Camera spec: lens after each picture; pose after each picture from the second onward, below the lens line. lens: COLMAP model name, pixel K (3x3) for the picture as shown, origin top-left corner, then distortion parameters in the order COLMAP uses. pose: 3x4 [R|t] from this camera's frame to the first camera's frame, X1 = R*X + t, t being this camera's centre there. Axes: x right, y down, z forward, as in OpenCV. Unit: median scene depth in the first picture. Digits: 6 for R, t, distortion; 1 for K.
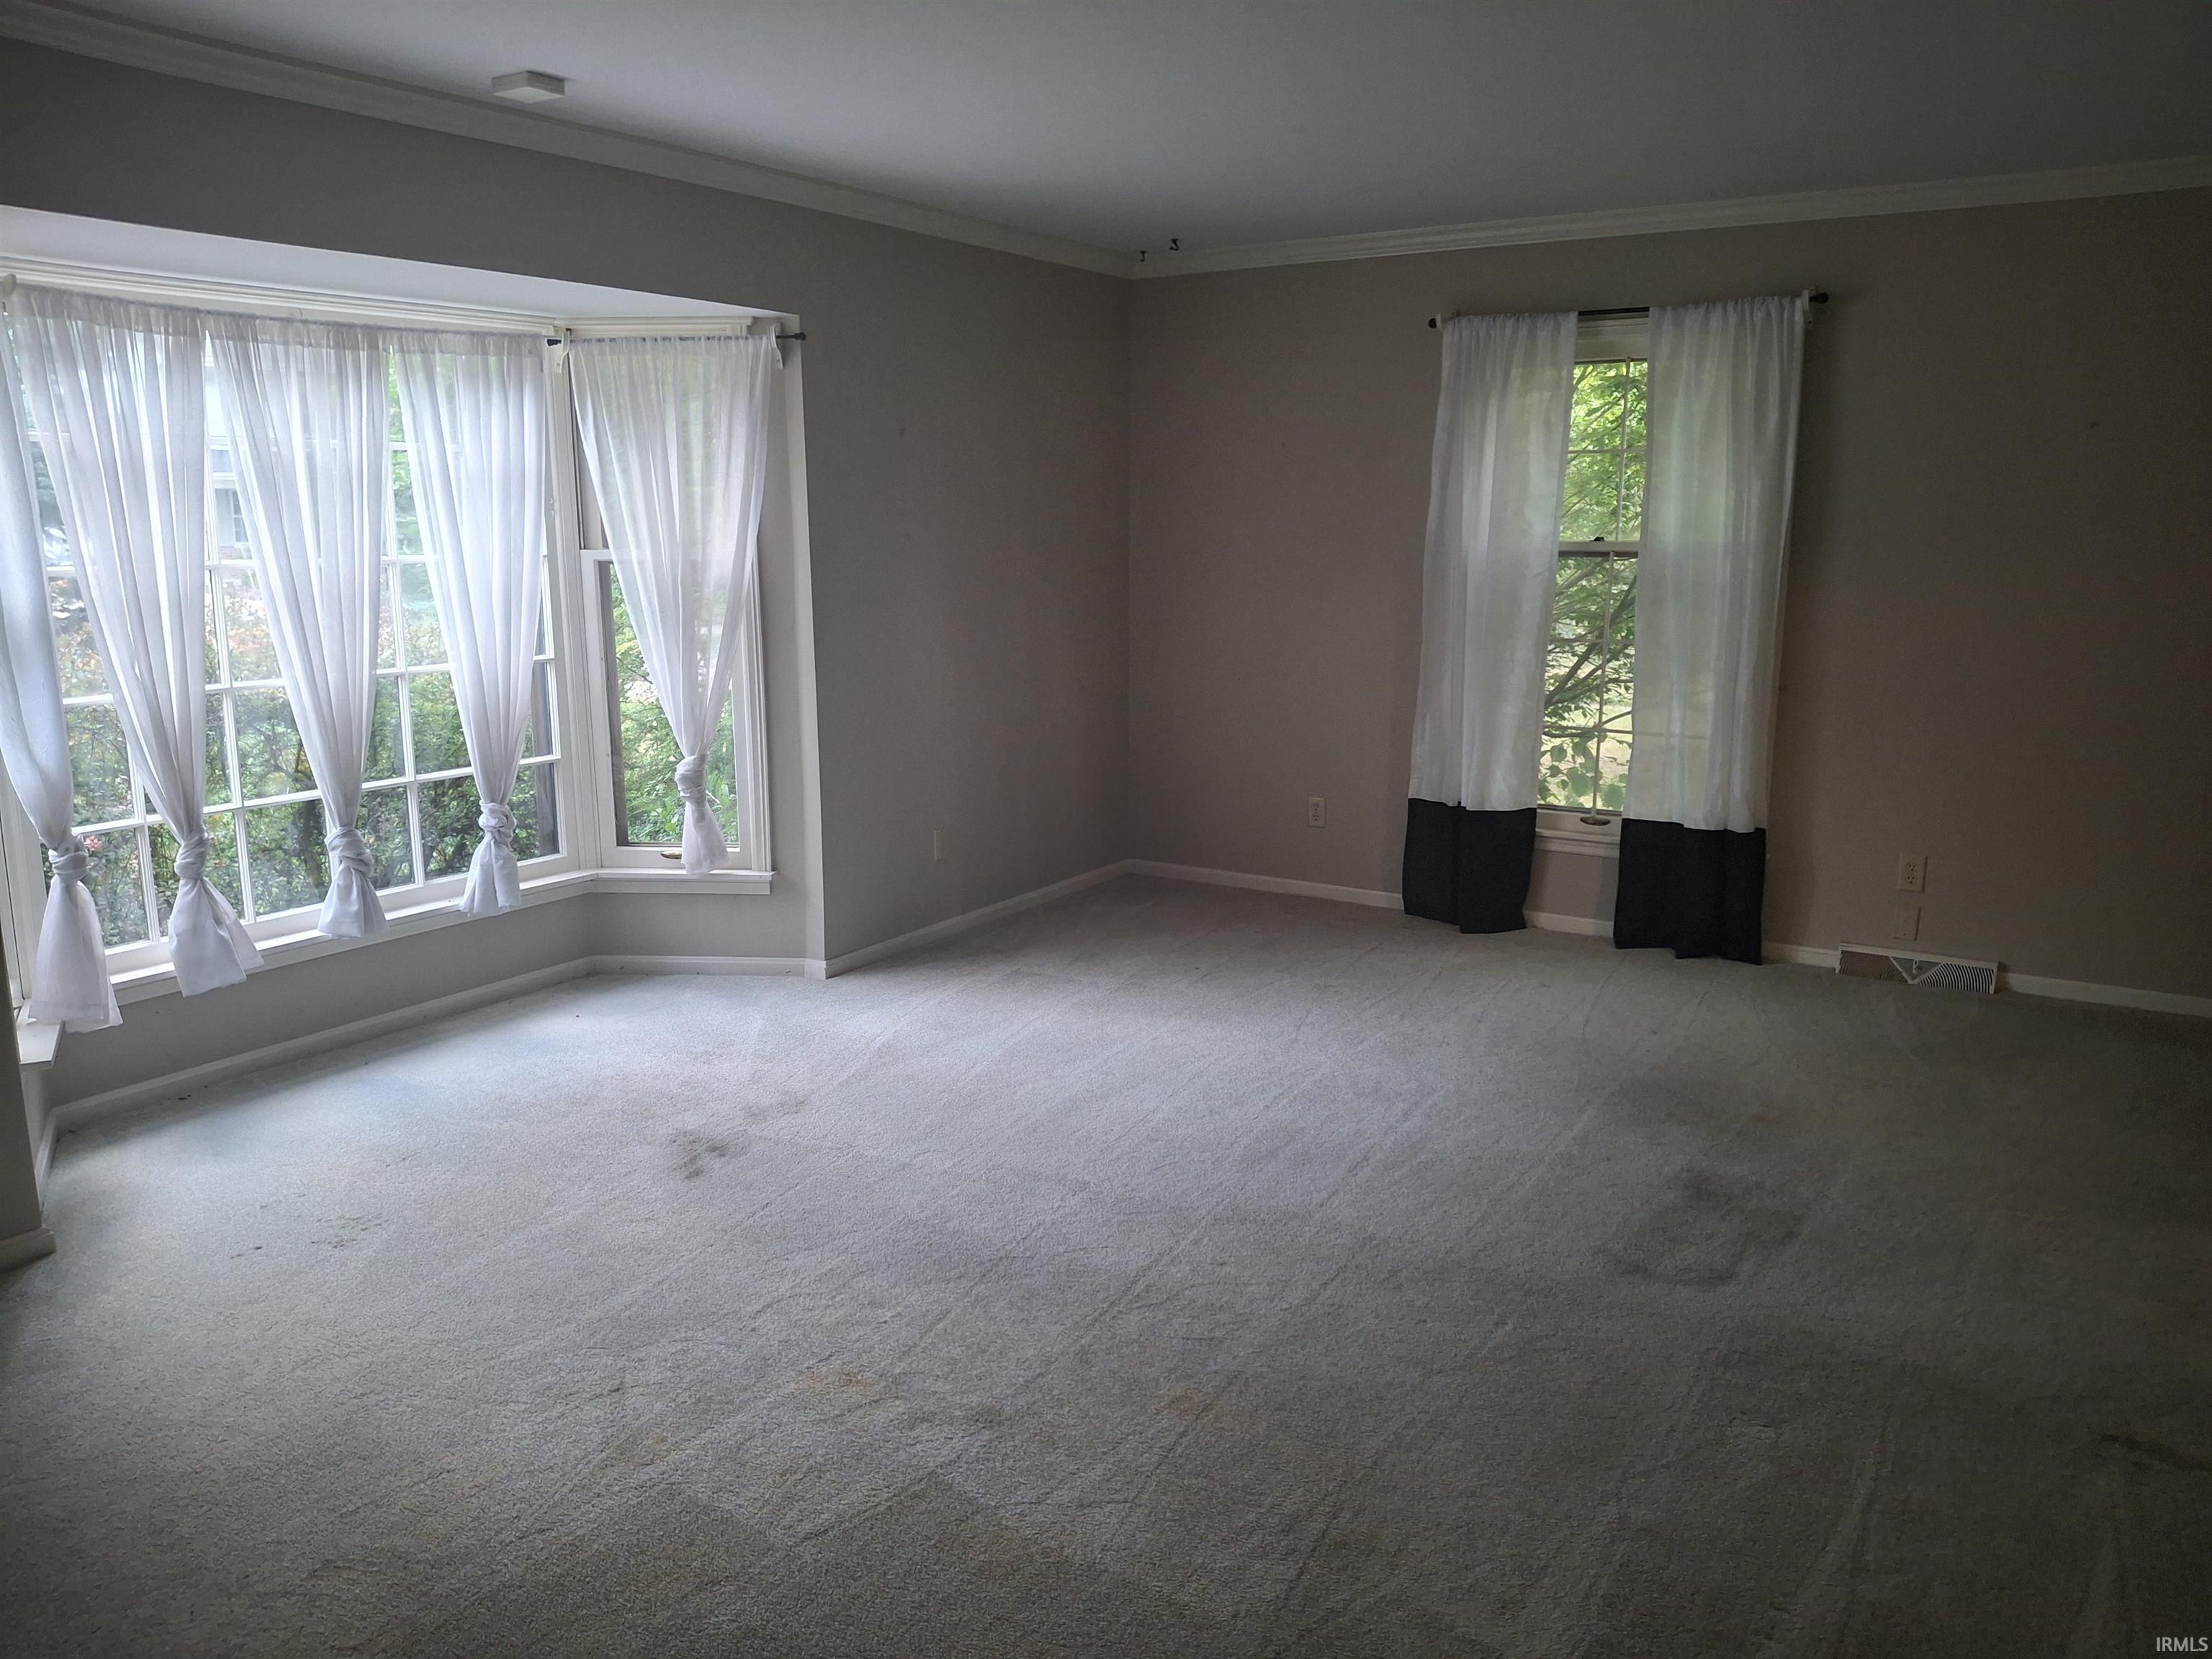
lens RADIAL K [[1662.3, 0, 1096.7], [0, 1662.3, 828.1], [0, 0, 1]] dist [0.128780, -0.288280]
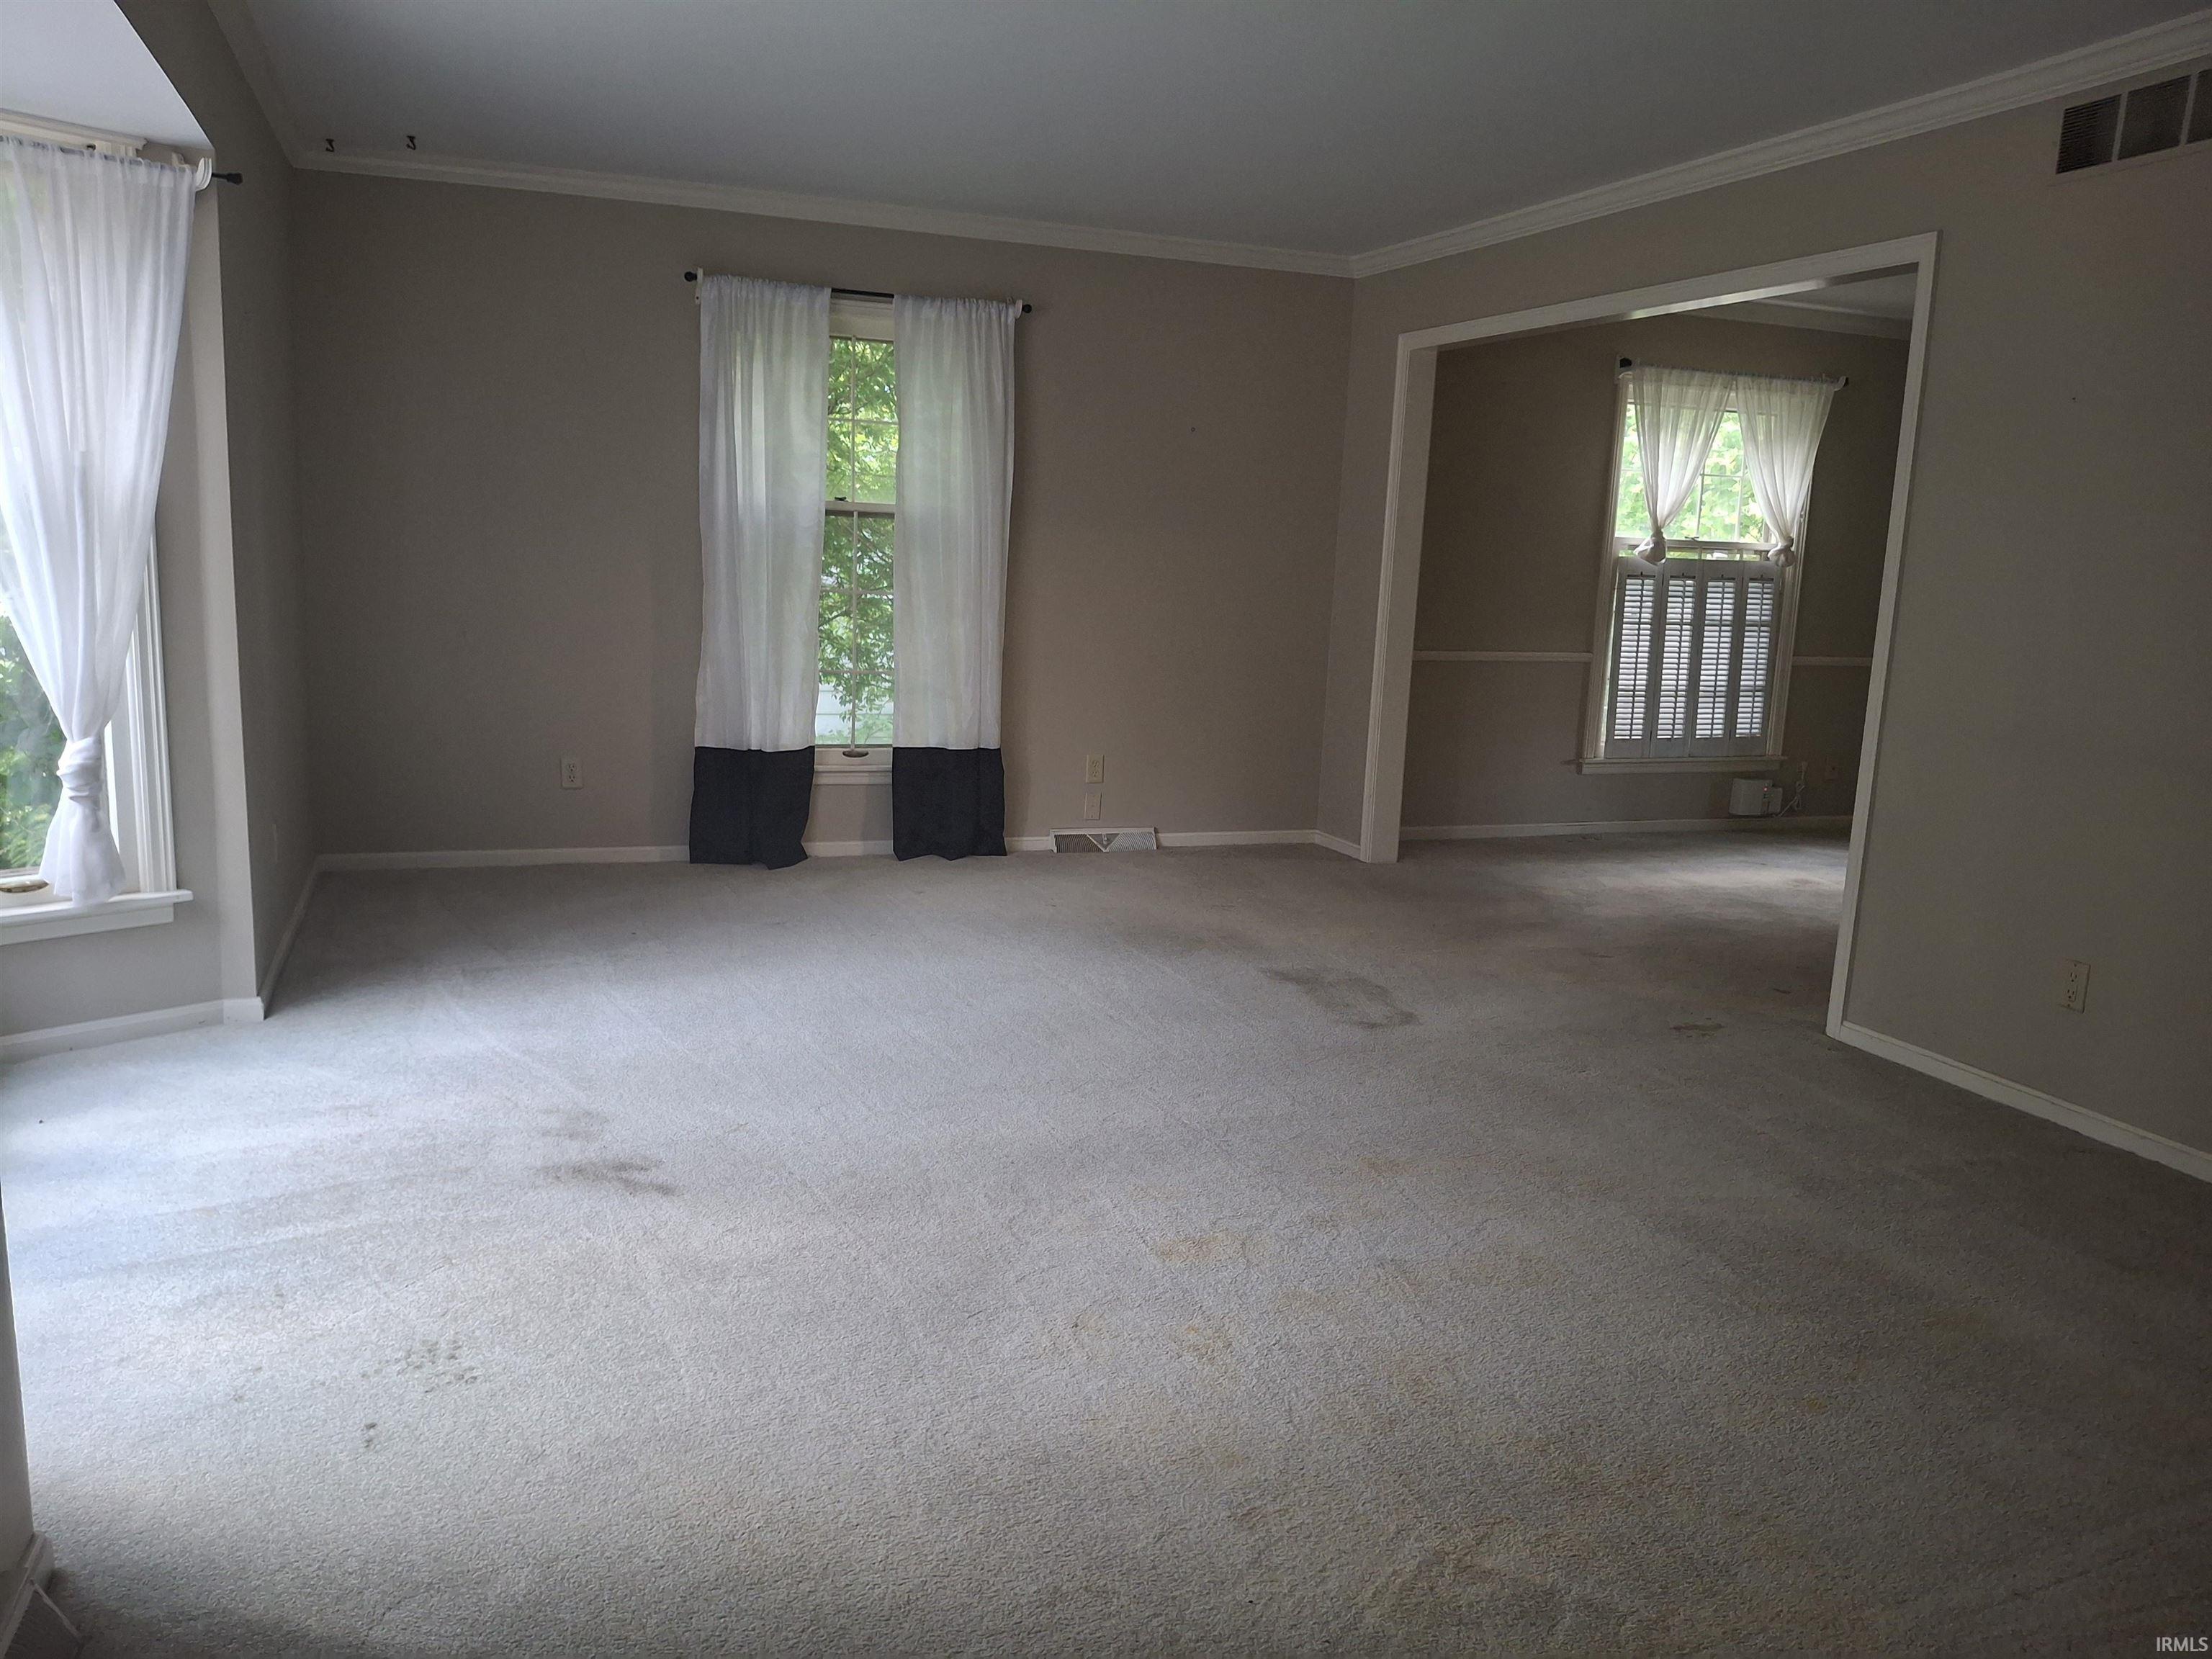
lens RADIAL K [[1662.3, 0, 1096.7], [0, 1662.3, 828.1], [0, 0, 1]] dist [0.128780, -0.288280]
pose [[0.592853, -0.109133, 0.797882, -0.538513], [0.115440, 0.992059, 0.049916, 0.008838], [-0.796994, 0.062514, 0.600744, 0.228589]]
